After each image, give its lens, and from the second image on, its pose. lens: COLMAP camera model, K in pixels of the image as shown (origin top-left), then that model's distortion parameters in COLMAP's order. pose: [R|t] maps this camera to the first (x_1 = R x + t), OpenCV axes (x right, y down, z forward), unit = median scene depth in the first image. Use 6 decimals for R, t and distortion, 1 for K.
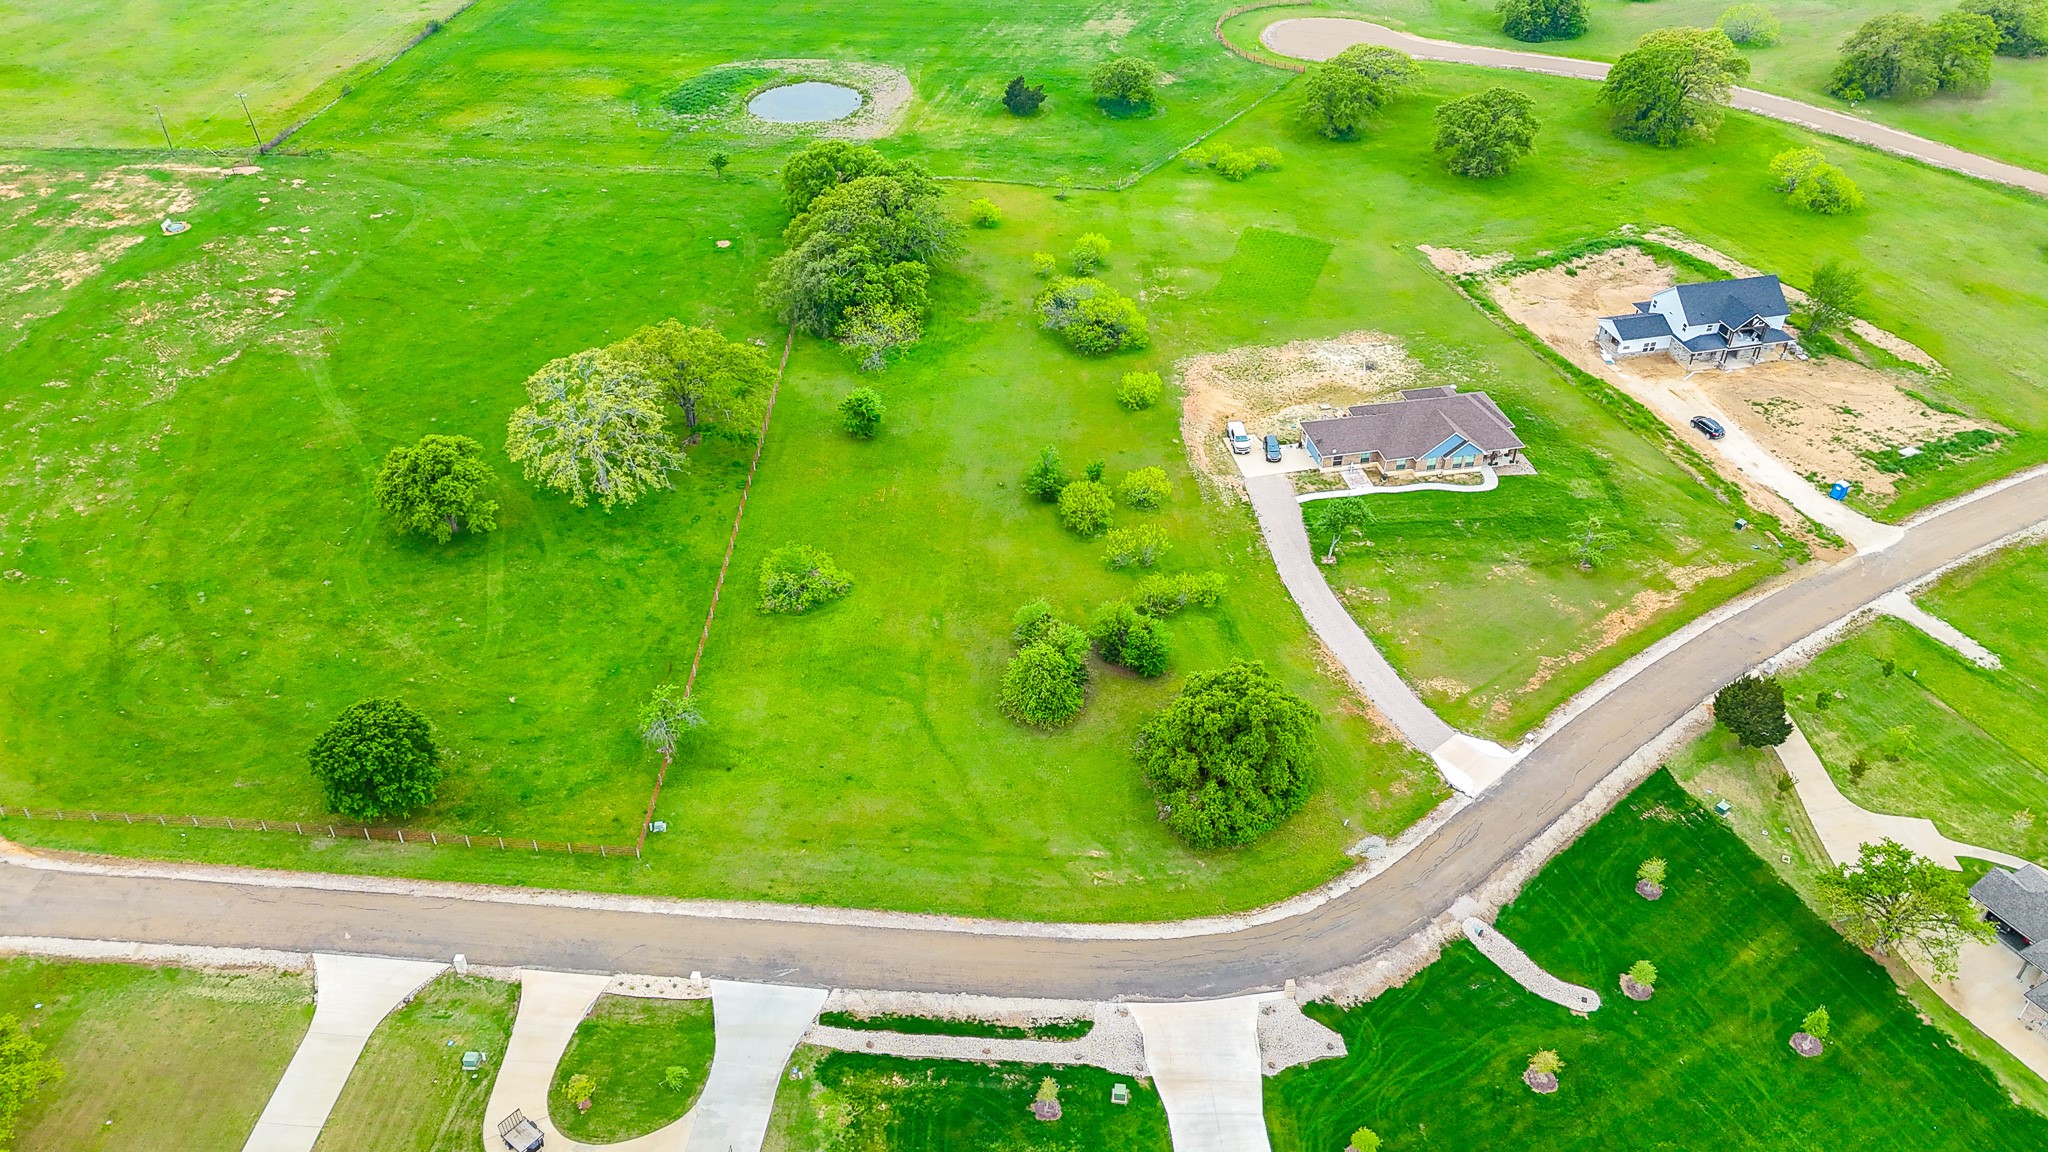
lens RADIAL K [[1499.7, 0, 1027.0], [0, 1499.7, 576.6], [0, 0, 1]] dist [0.069812, -0.056809]
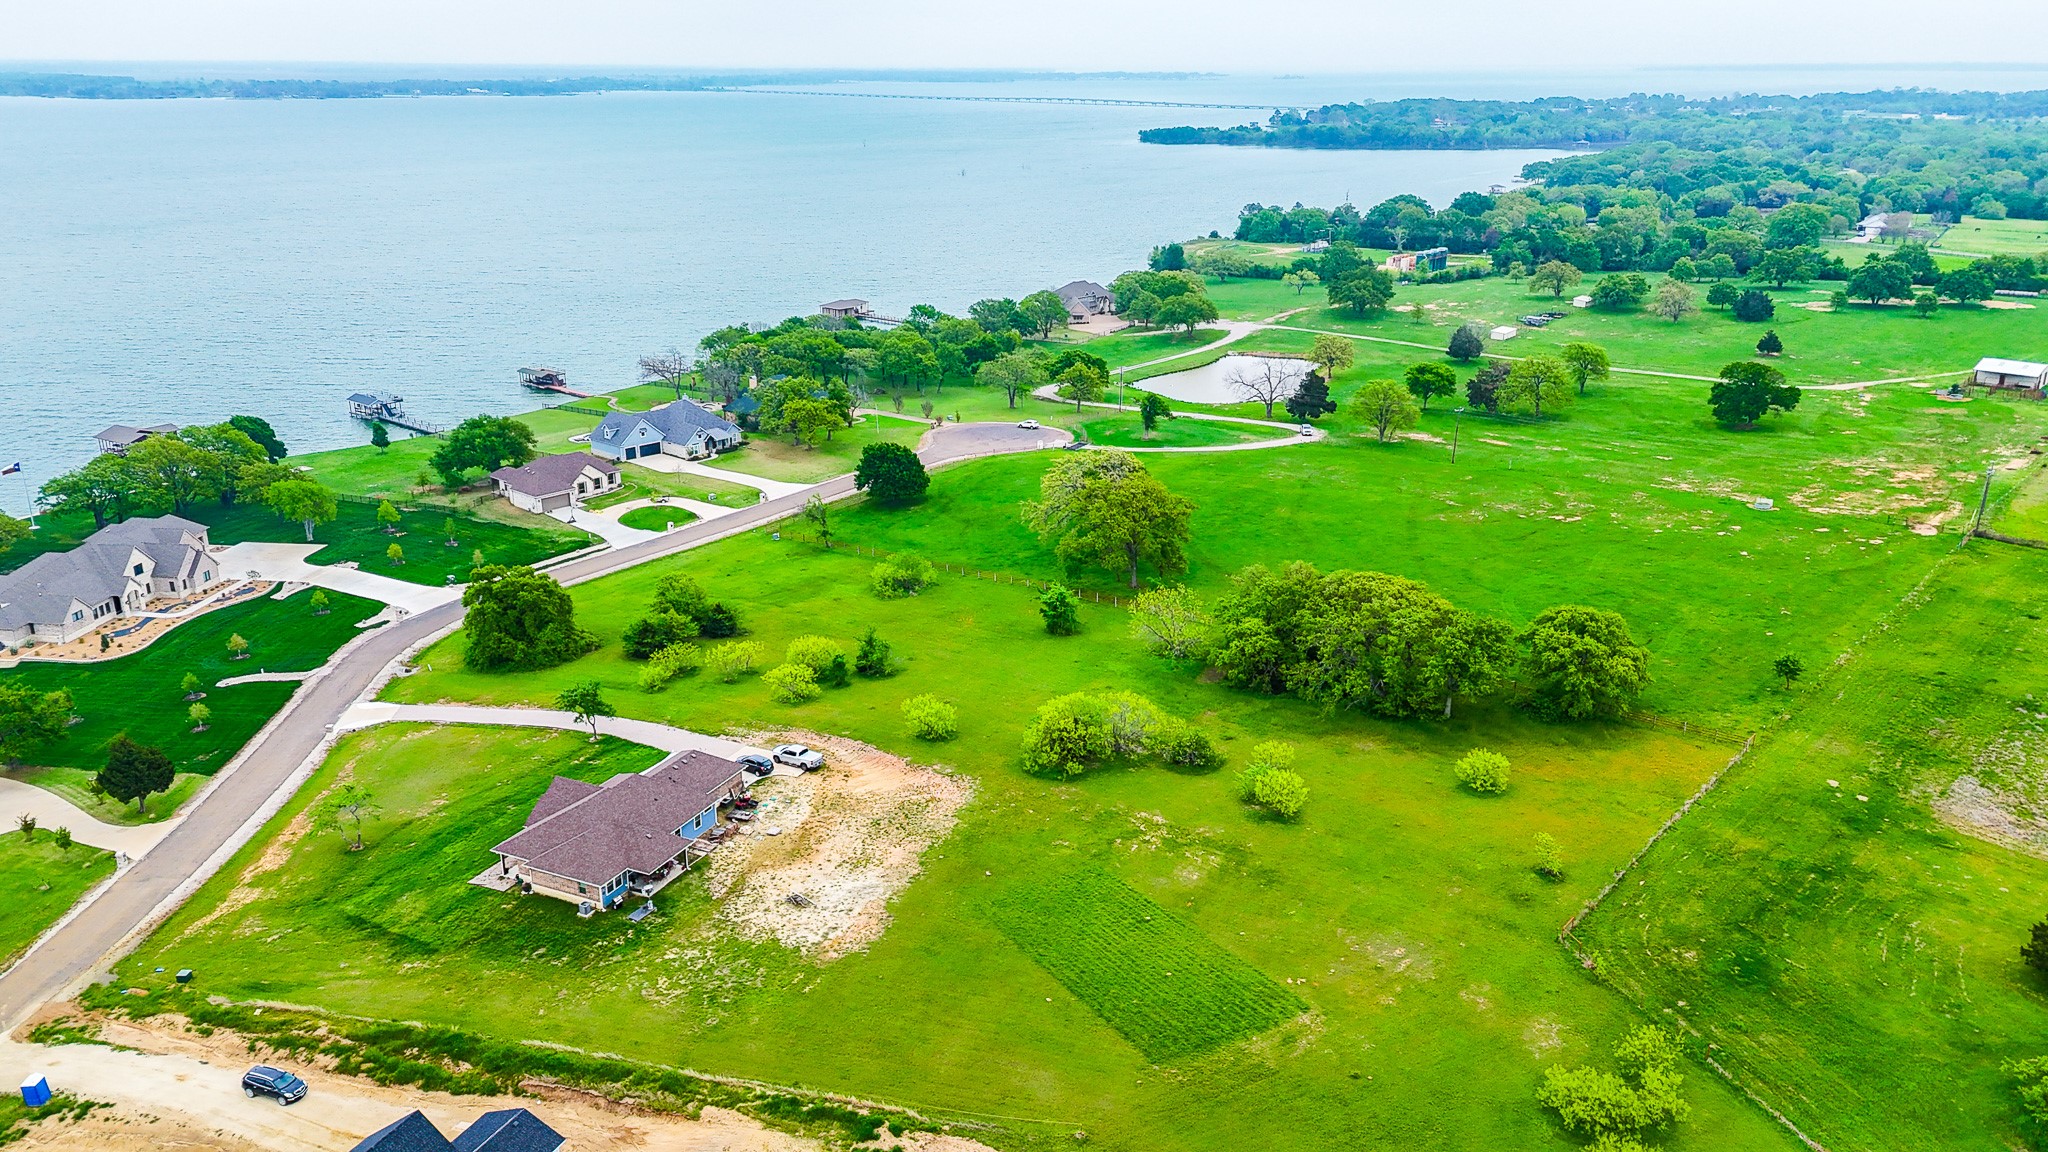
lens RADIAL K [[1499.7, 0, 1027.0], [0, 1499.7, 576.6], [0, 0, 1]] dist [0.069812, -0.056809]
pose [[-0.590187, 0.269557, -0.760932, 0.844212], [-0.474852, 0.646361, 0.597271, -0.899482], [0.652836, 0.713832, -0.253474, 1.504040]]
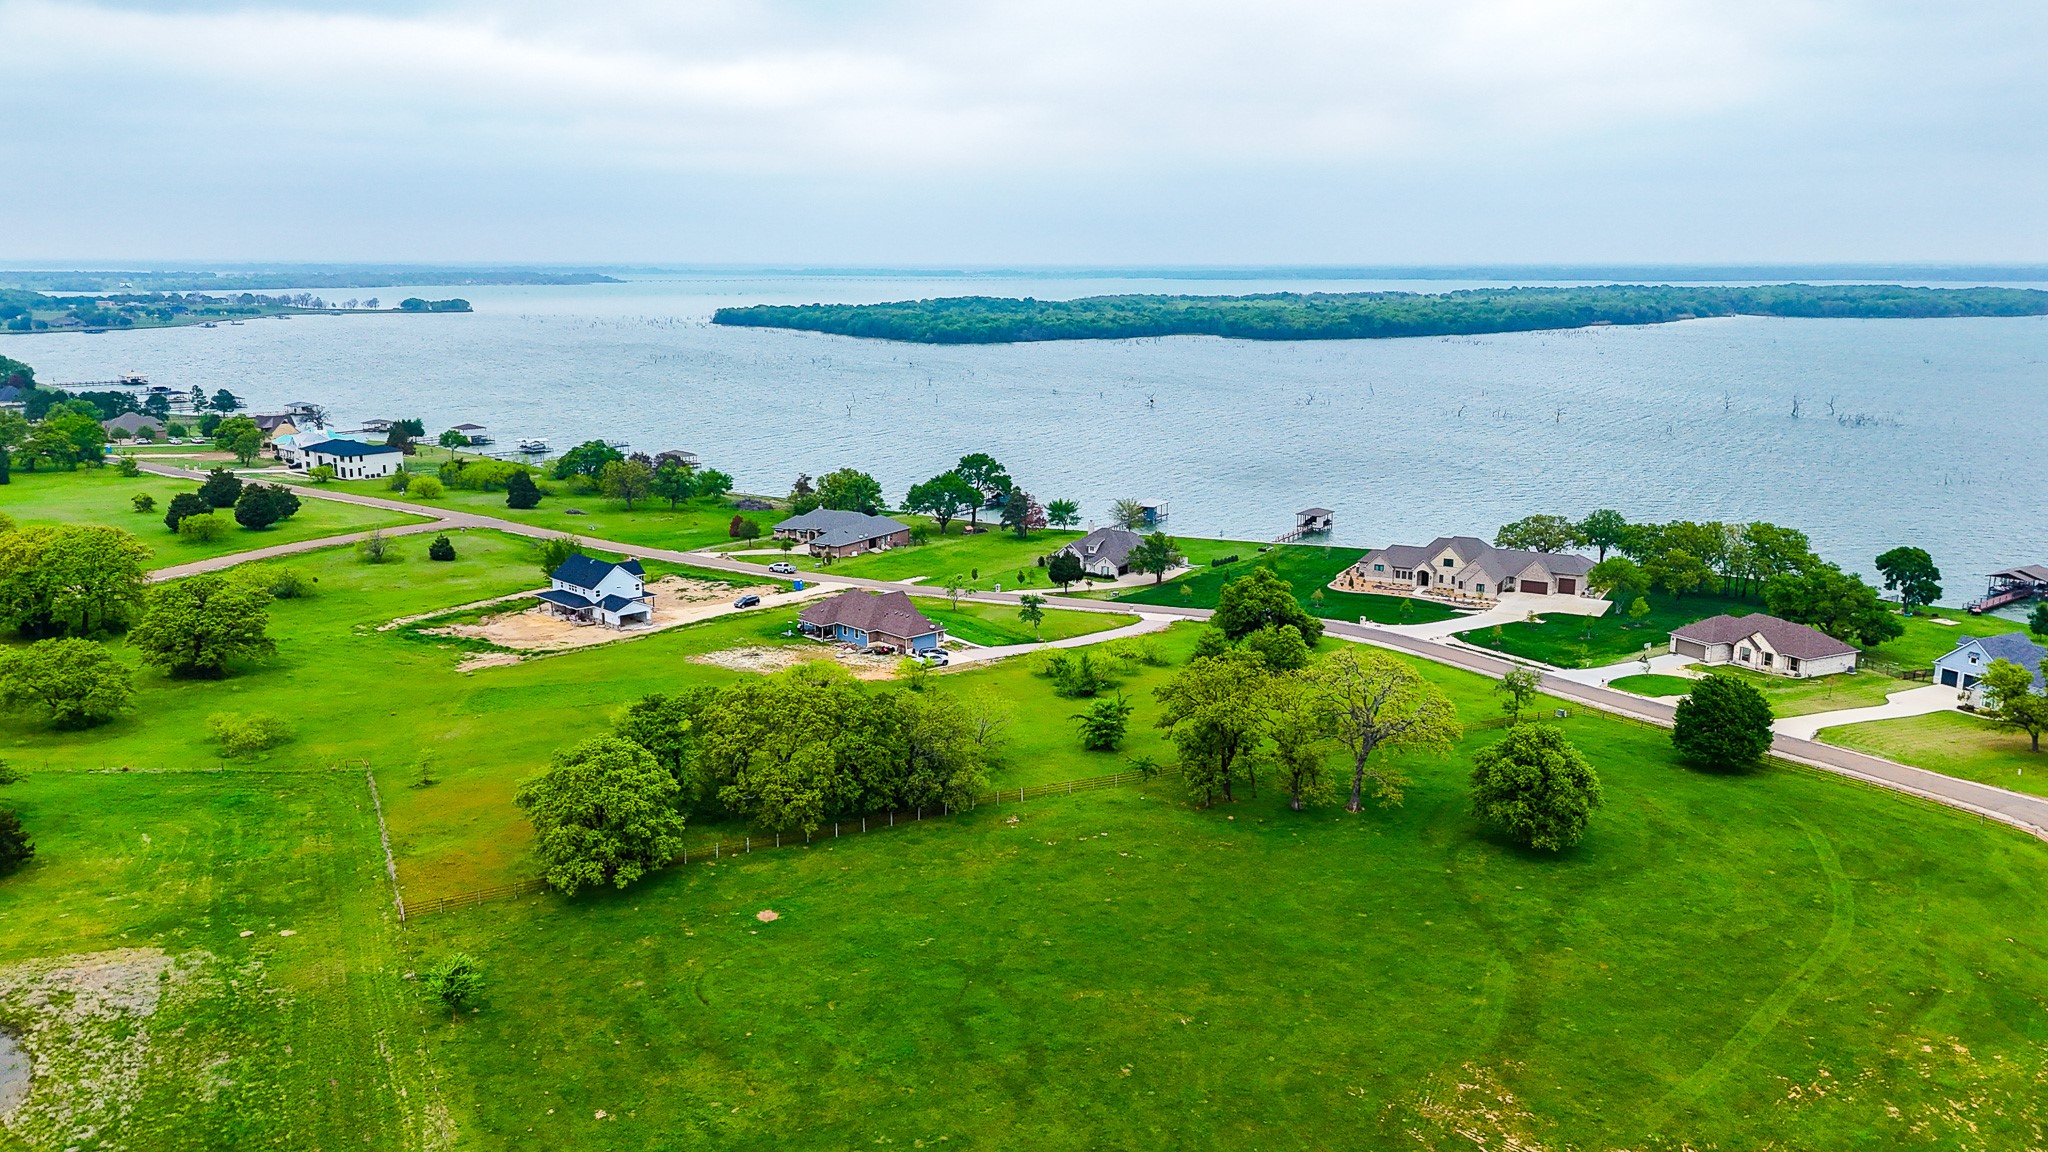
lens RADIAL K [[1499.7, 0, 1027.0], [0, 1499.7, 576.6], [0, 0, 1]] dist [0.069812, -0.056809]
pose [[-0.528395, -0.166287, 0.832555, -1.057284], [0.505774, 0.725975, 0.465998, -0.794017], [-0.681903, 0.667315, -0.299498, 1.534545]]
